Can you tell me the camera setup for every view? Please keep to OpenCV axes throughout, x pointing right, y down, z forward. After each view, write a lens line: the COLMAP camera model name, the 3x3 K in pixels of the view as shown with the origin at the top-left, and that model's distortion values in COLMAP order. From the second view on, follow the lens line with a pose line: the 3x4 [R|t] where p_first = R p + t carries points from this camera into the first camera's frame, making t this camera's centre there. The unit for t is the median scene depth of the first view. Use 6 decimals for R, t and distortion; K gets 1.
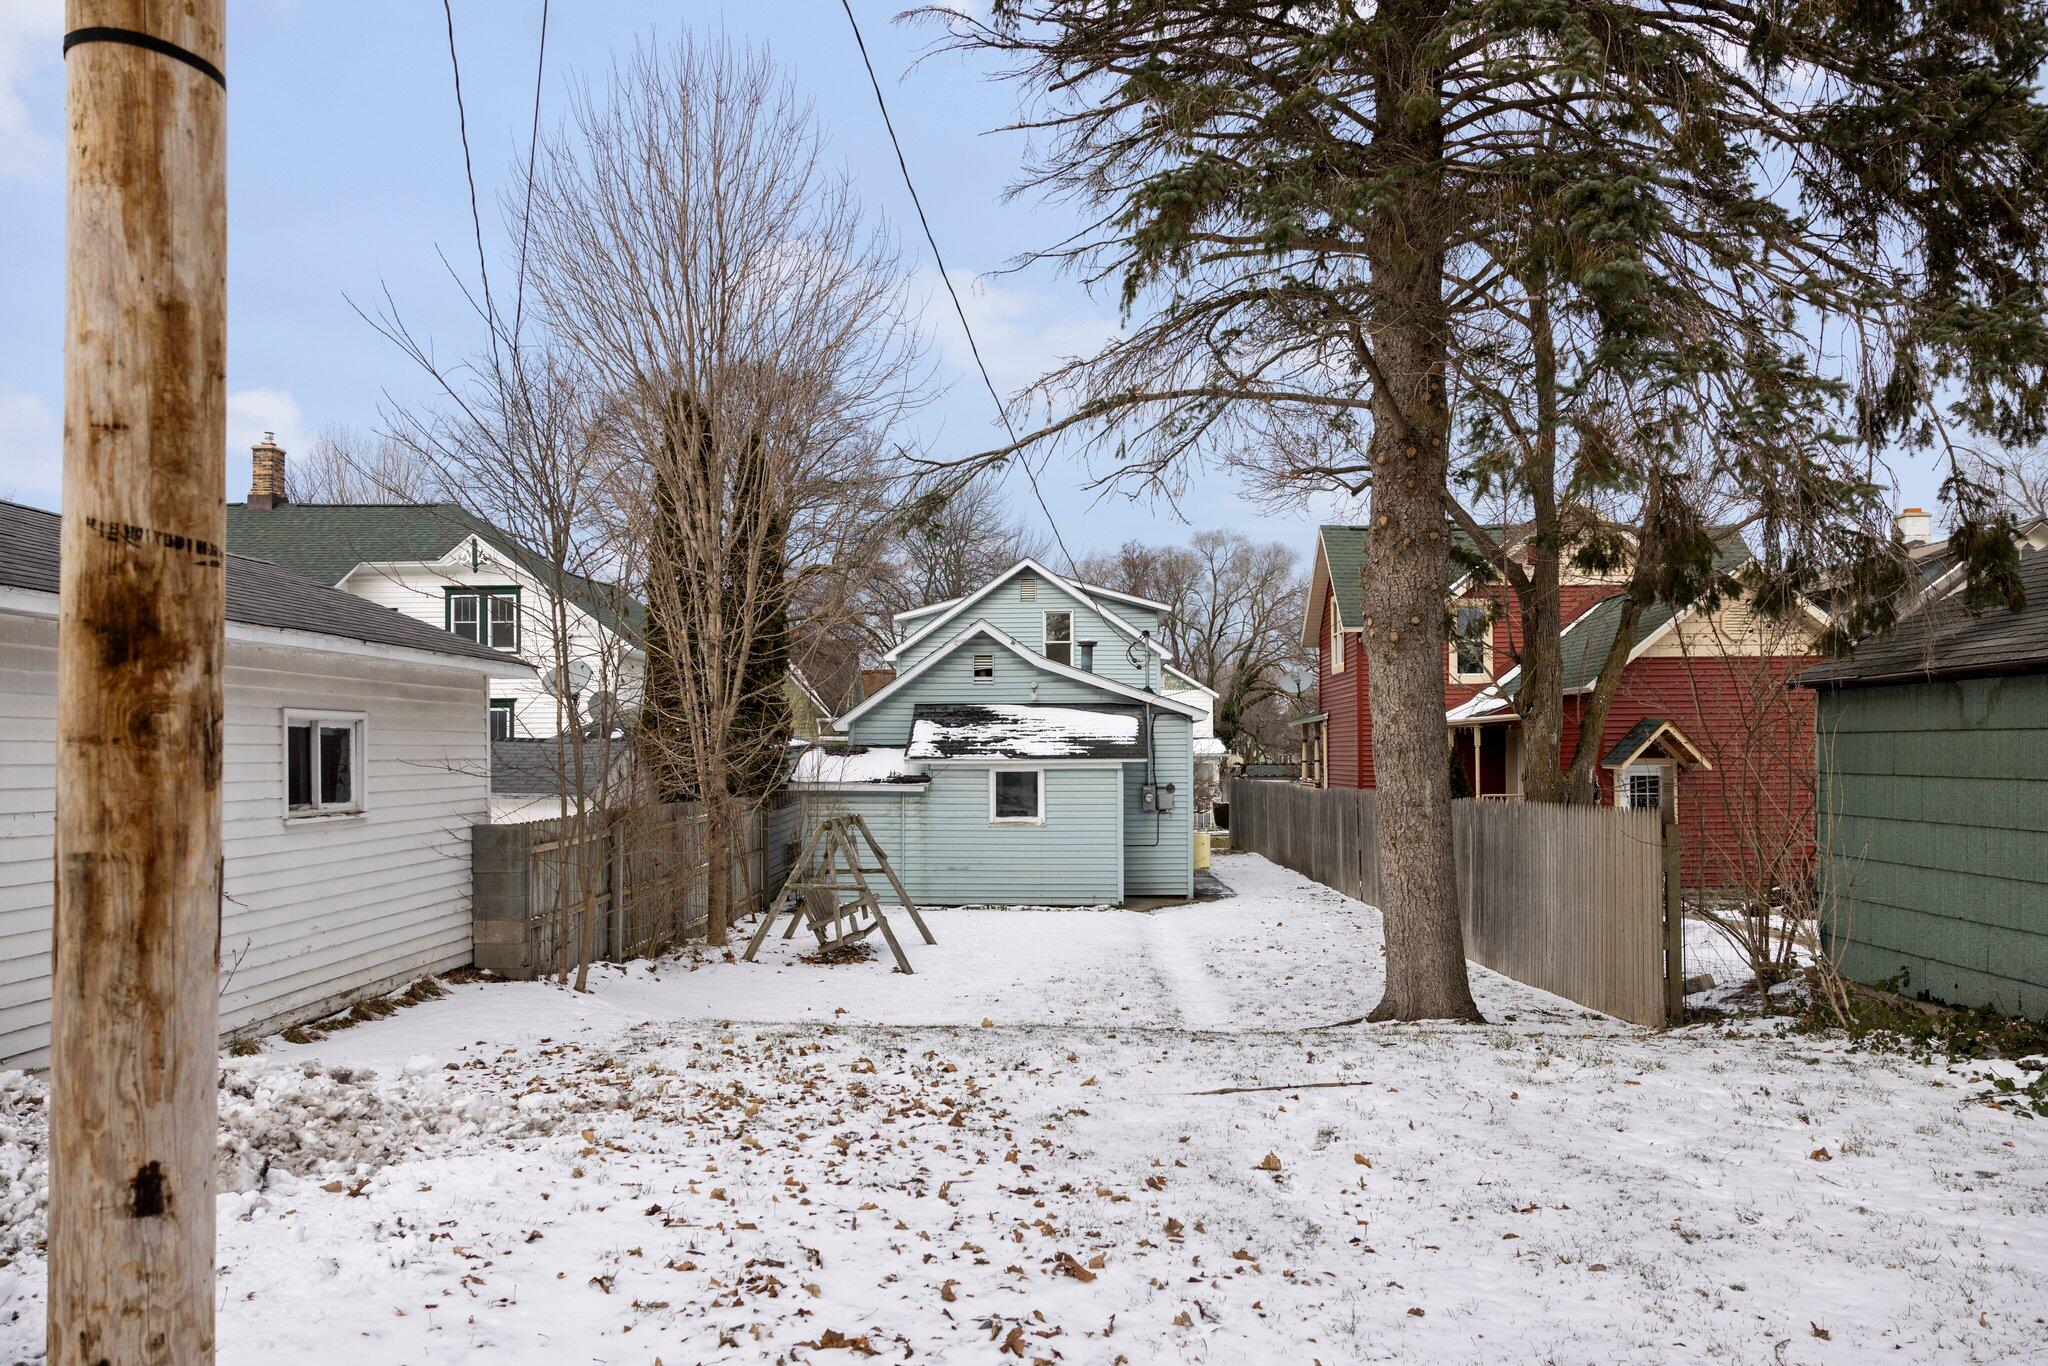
lens RADIAL K [[1401.1, 0, 1024.0], [0, 1401.1, 722.7], [0, 0, 1]] dist [0.002048, 0.000724]
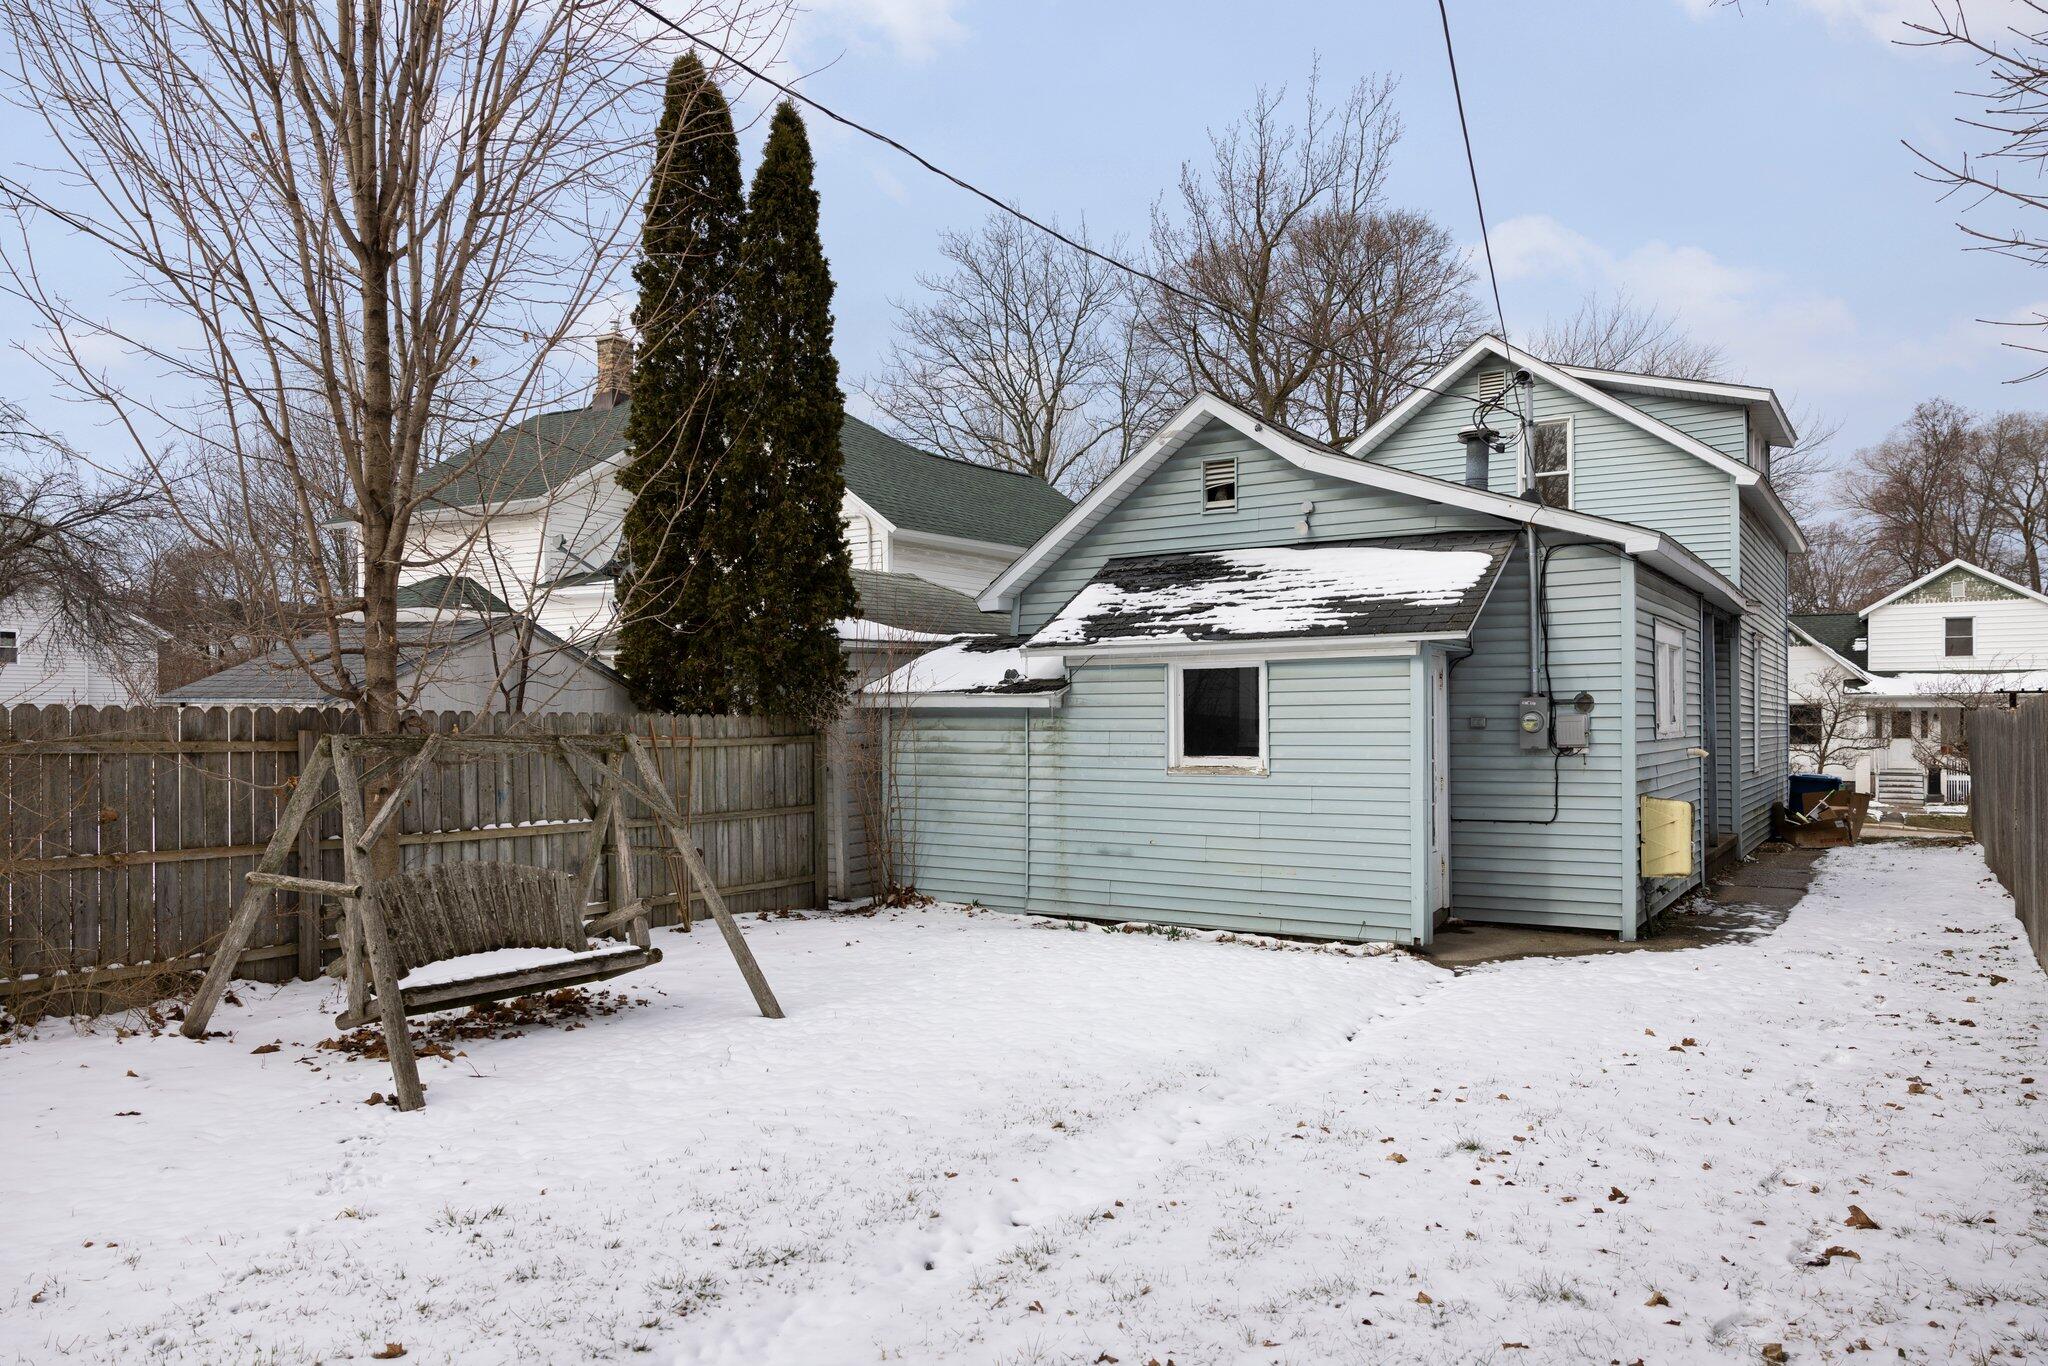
lens RADIAL K [[1401.1, 0, 1024.0], [0, 1401.1, 722.7], [0, 0, 1]] dist [0.002048, 0.000724]
pose [[0.855833, -0.001602, -0.517250, 0.193327], [0.015722, 0.999614, 0.022916, 0.041093], [0.517014, -0.027745, 0.855527, 0.515232]]
